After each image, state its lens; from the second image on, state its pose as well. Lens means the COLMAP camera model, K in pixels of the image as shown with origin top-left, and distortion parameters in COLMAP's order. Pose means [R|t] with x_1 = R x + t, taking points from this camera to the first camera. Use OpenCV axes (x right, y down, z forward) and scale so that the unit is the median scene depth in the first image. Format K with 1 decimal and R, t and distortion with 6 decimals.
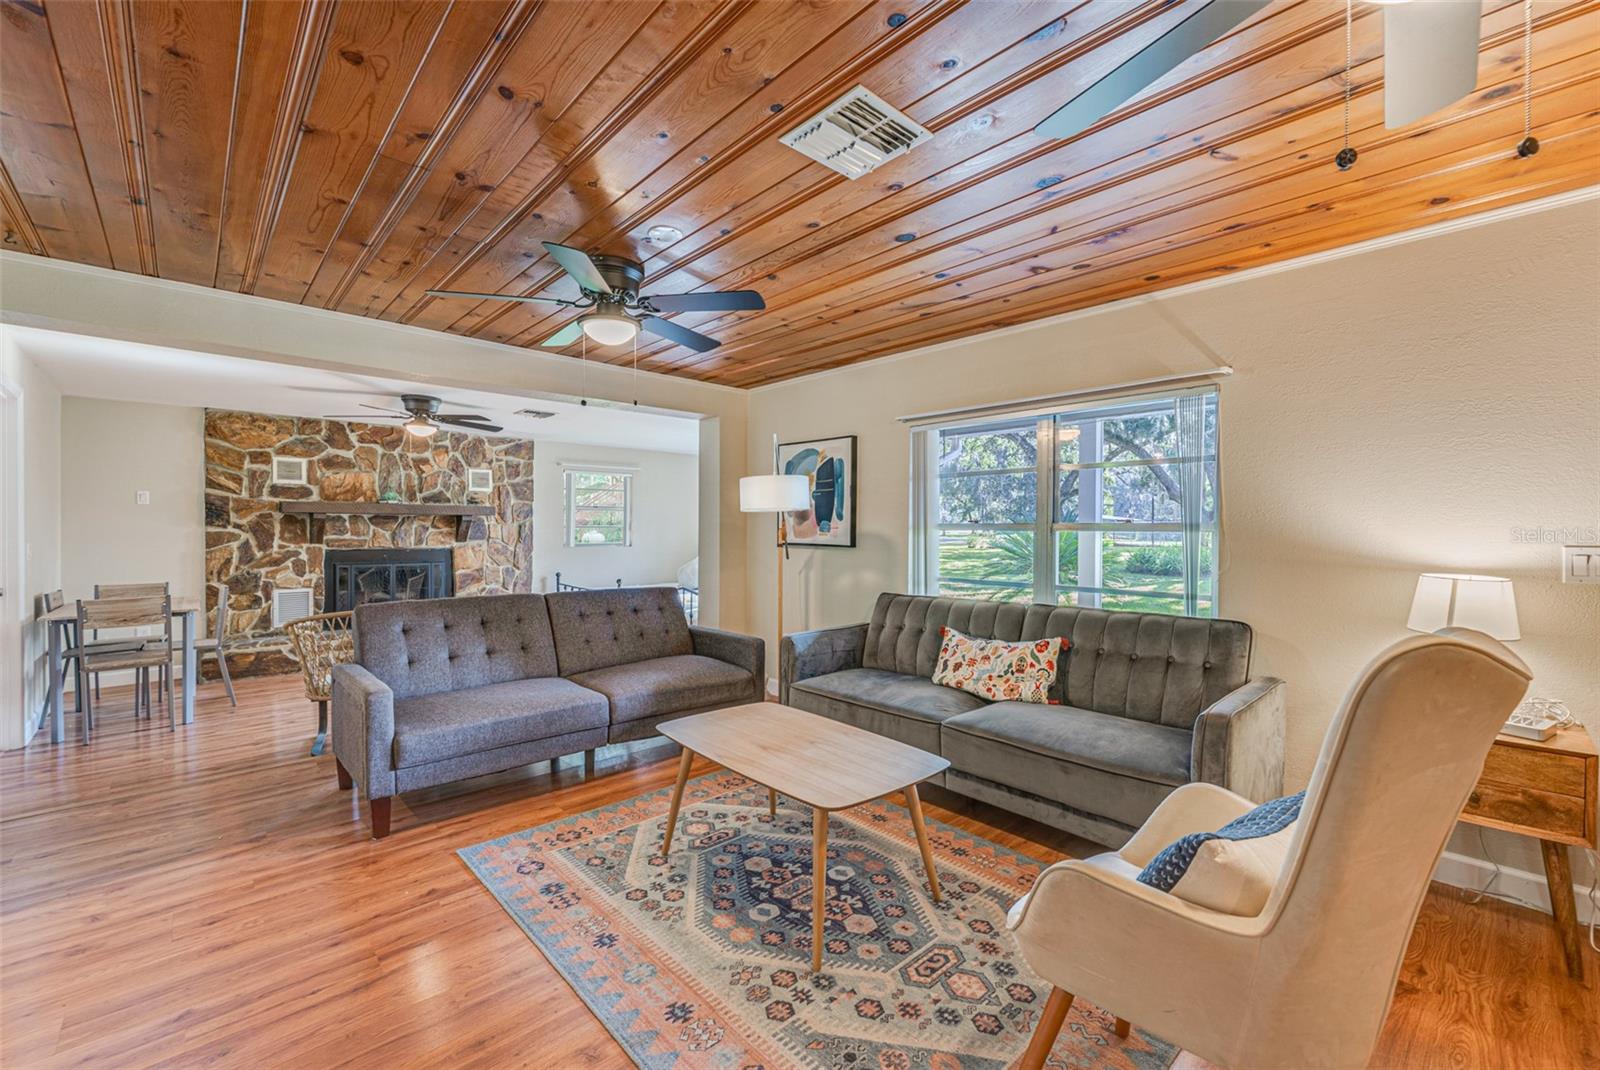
lens RADIAL K [[667.8, 0, 799.4], [0, 667.8, 533.7], [0, 0, 1]] dist [0.001714, -0.000203]
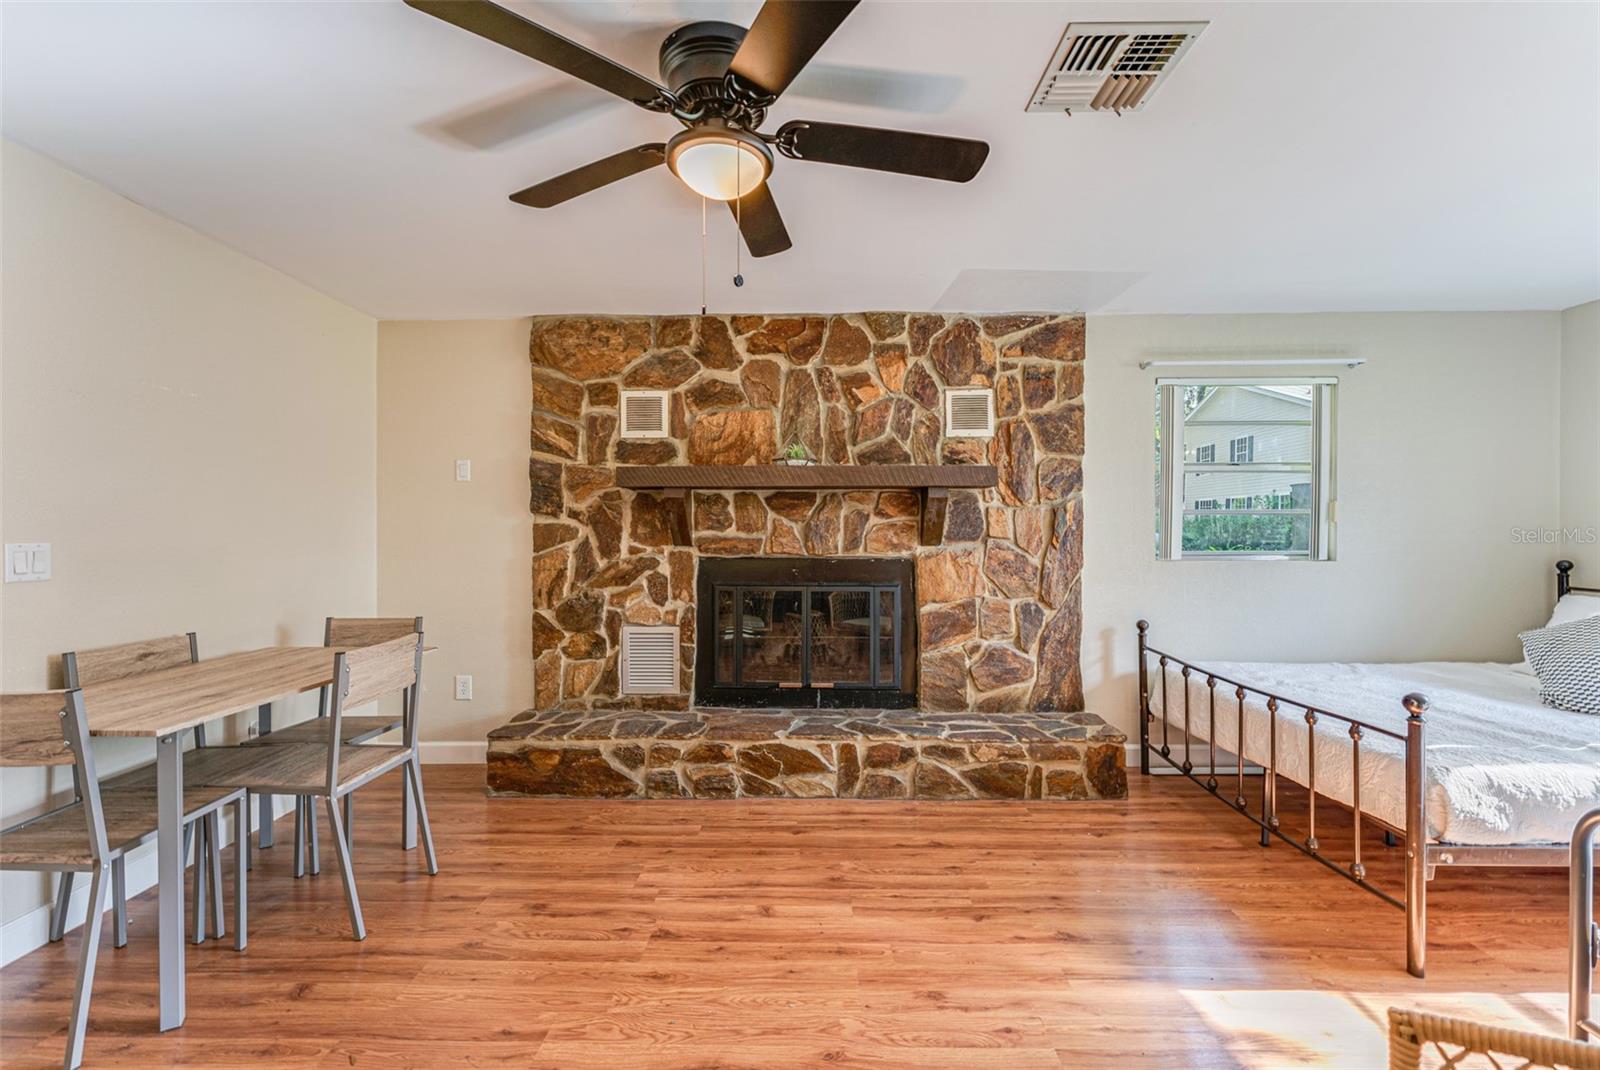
lens RADIAL K [[667.8, 0, 805.2], [0, 667.8, 530.1], [0, 0, 1]] dist [0.001714, -0.000203]
pose [[0.717483, -0.000516, -0.696576, -0.386609], [-0.001521, 0.999996, -0.002308, 0.004539], [0.696575, 0.002715, 0.717479, 0.961640]]
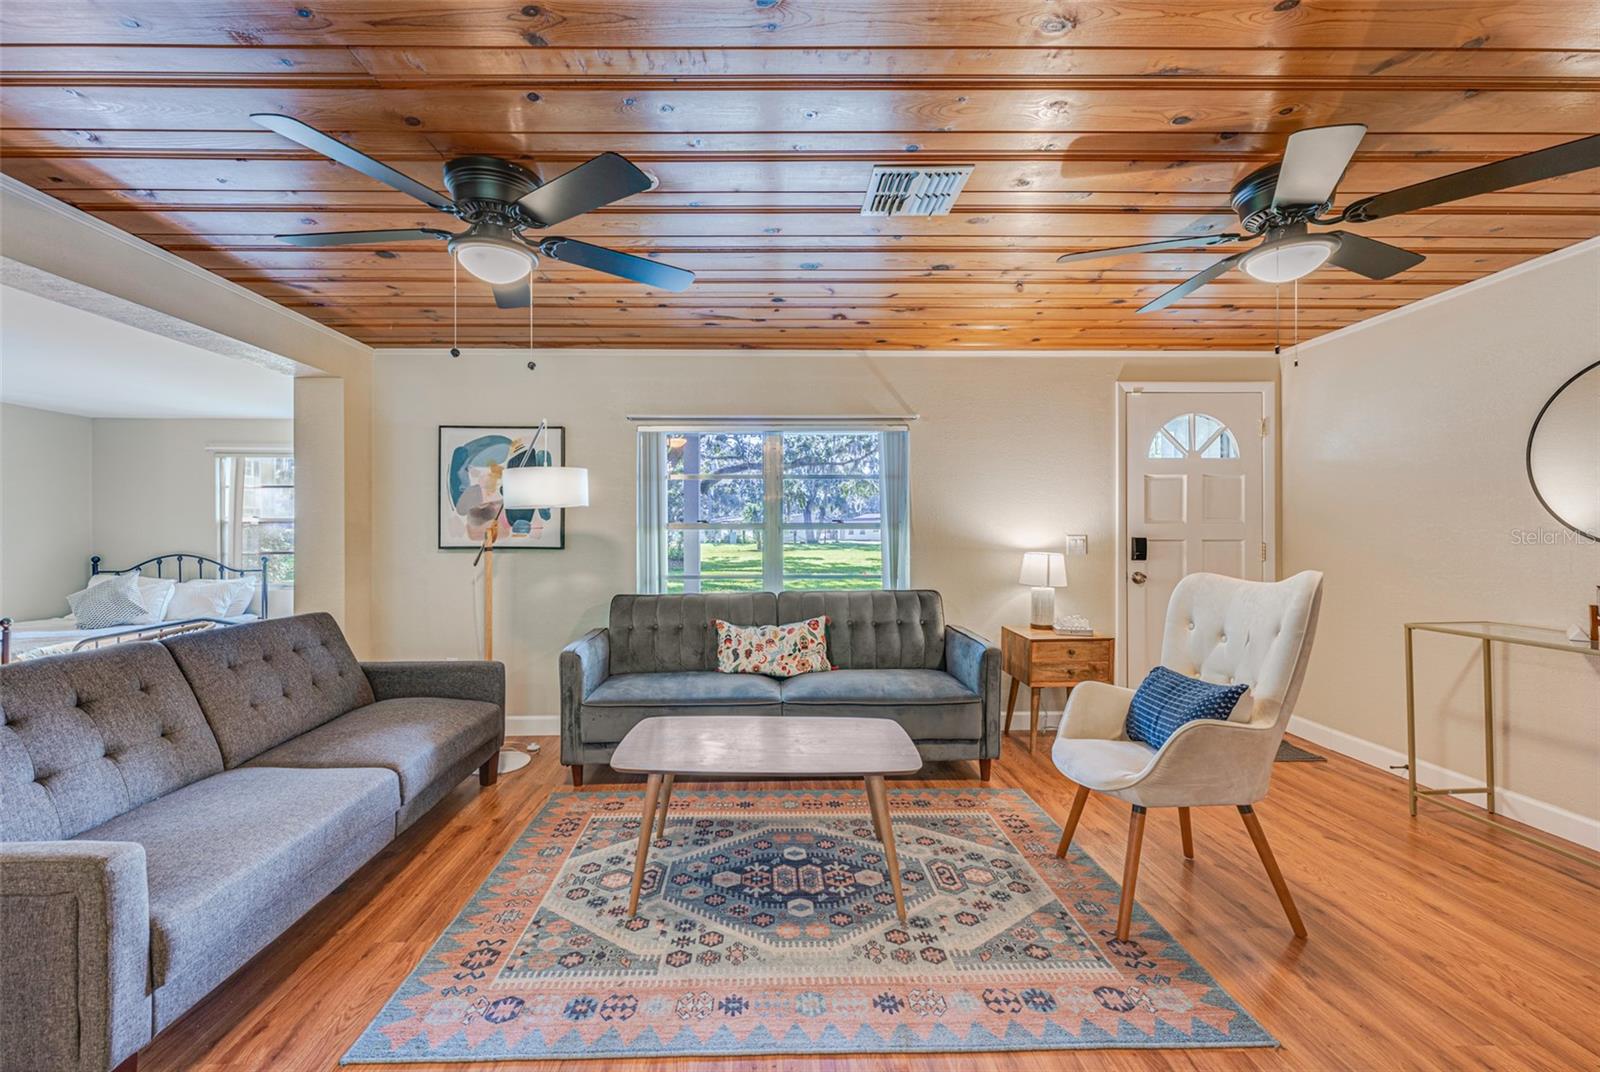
lens RADIAL K [[667.8, 0, 776.5], [0, 667.8, 531.8], [0, 0, 1]] dist [0.001714, -0.000203]
pose [[0.663022, -0.006219, 0.748574, -0.395909], [0.011029, 0.999938, -0.001461, 0.001158], [-0.748519, 0.009224, 0.663049, 0.170535]]
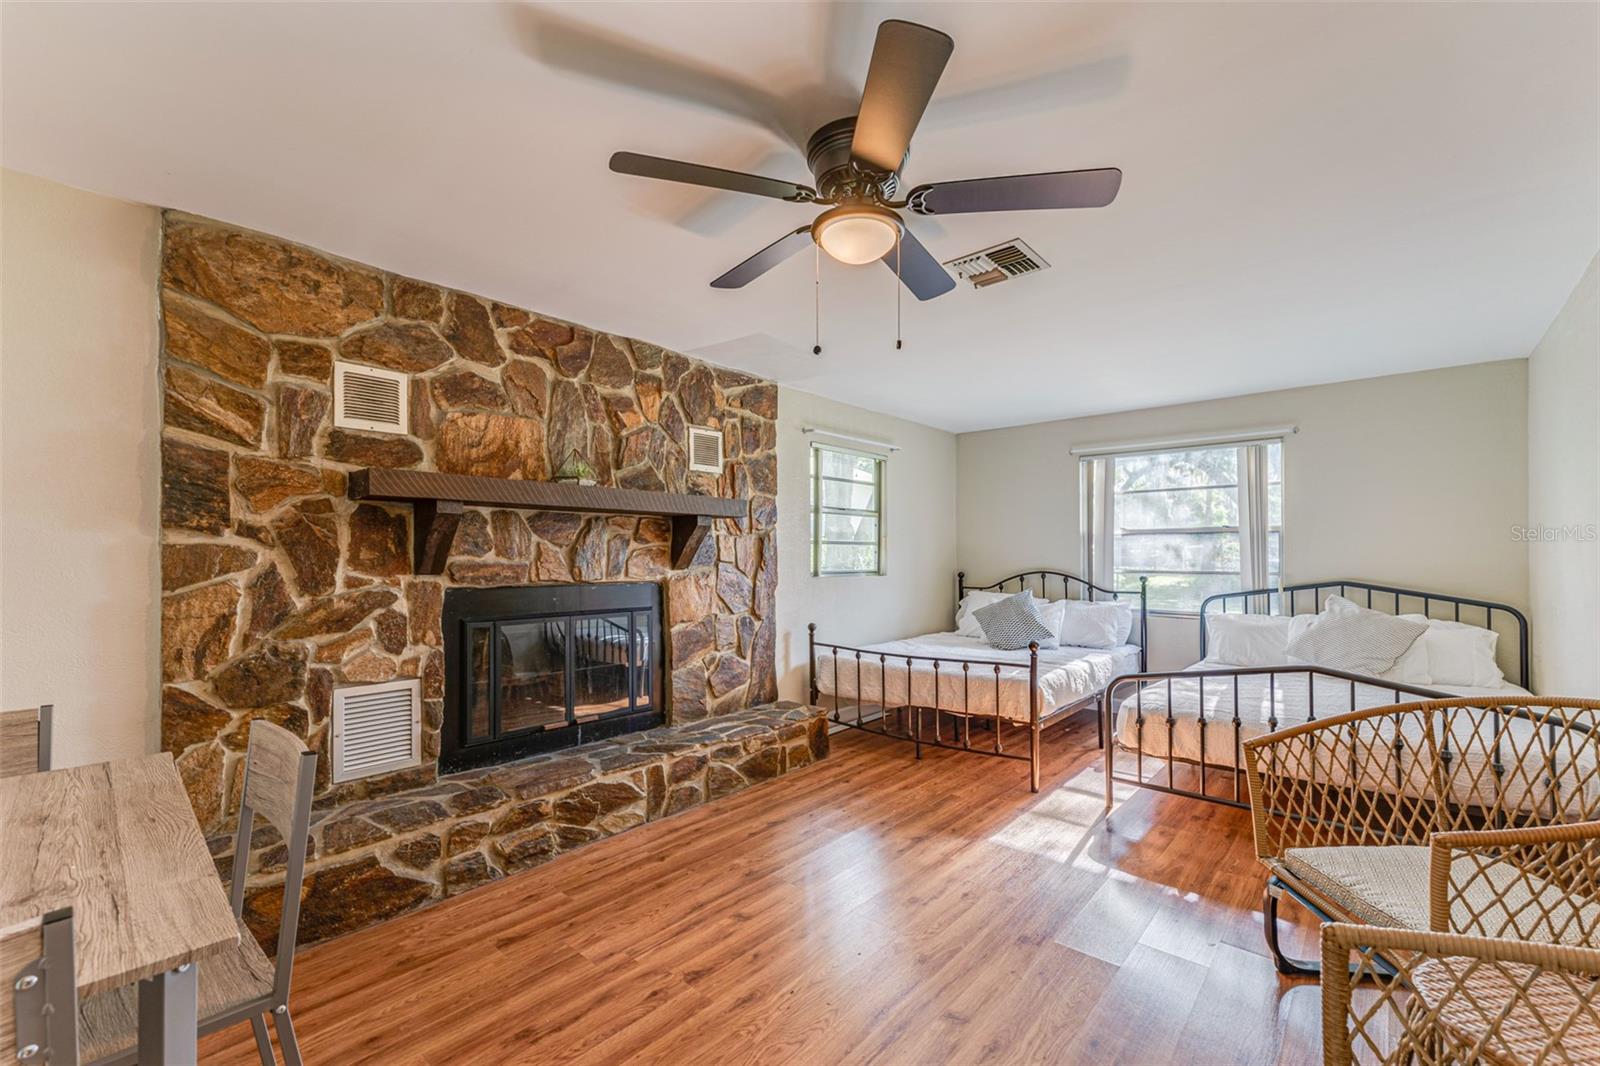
lens RADIAL K [[667.8, 0, 799.5], [0, 667.8, 551.4], [0, 0, 1]] dist [0.001714, -0.000203]
pose [[0.995266, -0.003009, 0.097145, -0.746788], [0.004286, 0.999907, -0.012934, 0.009160], [-0.097097, 0.013289, 0.995186, 0.779361]]
